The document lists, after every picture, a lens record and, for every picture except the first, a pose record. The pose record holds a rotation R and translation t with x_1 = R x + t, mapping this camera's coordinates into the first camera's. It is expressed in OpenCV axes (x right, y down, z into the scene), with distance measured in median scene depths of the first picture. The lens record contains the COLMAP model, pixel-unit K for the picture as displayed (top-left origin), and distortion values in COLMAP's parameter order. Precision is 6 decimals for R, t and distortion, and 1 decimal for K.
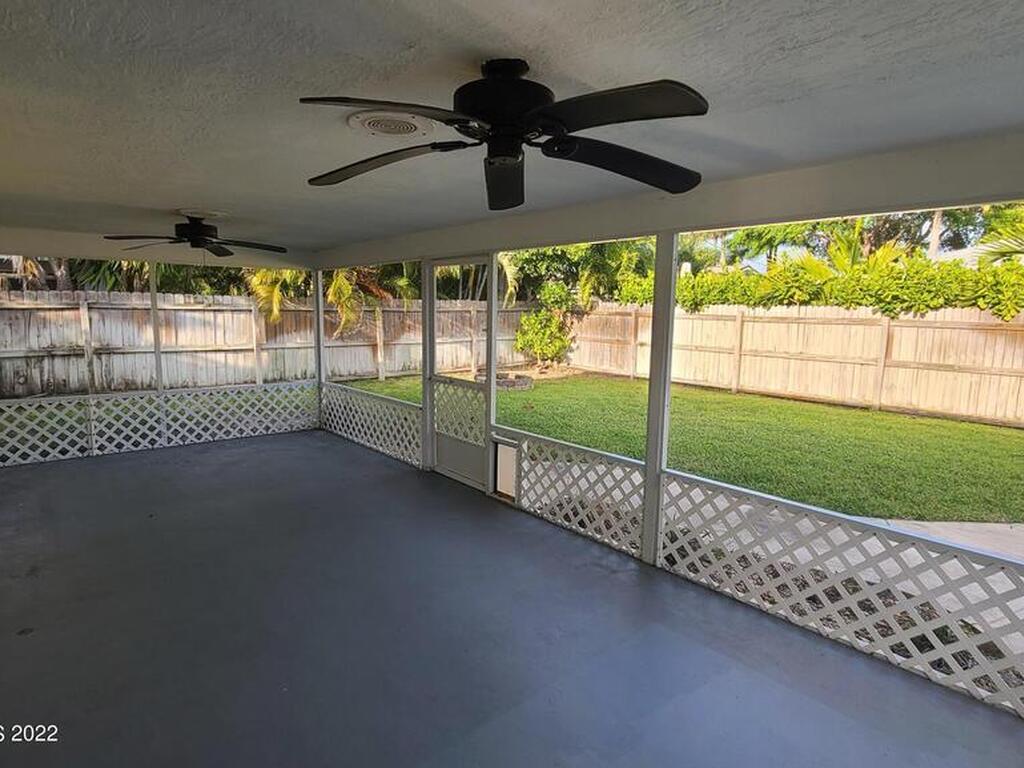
lens RADIAL K [[567.5, 0, 513.9], [0, 567.5, 385.7], [0, 0, 1]] dist [-0.003567, -0.000843]
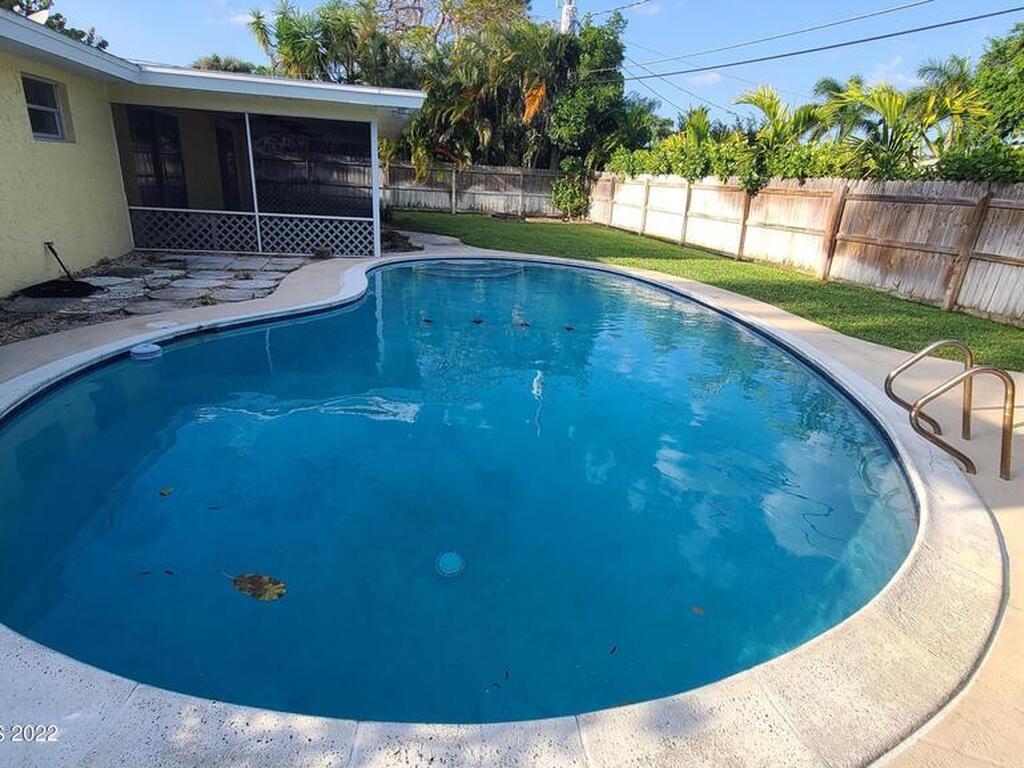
lens RADIAL K [[567.5, 0, 512.6], [0, 567.5, 384.1], [0, 0, 1]] dist [-0.003567, -0.000843]
pose [[0.871359, 0.201568, -0.447330, 0.883912], [-0.114678, 0.970132, 0.213761, 0.114997], [0.477057, -0.134963, 0.868448, -0.528230]]
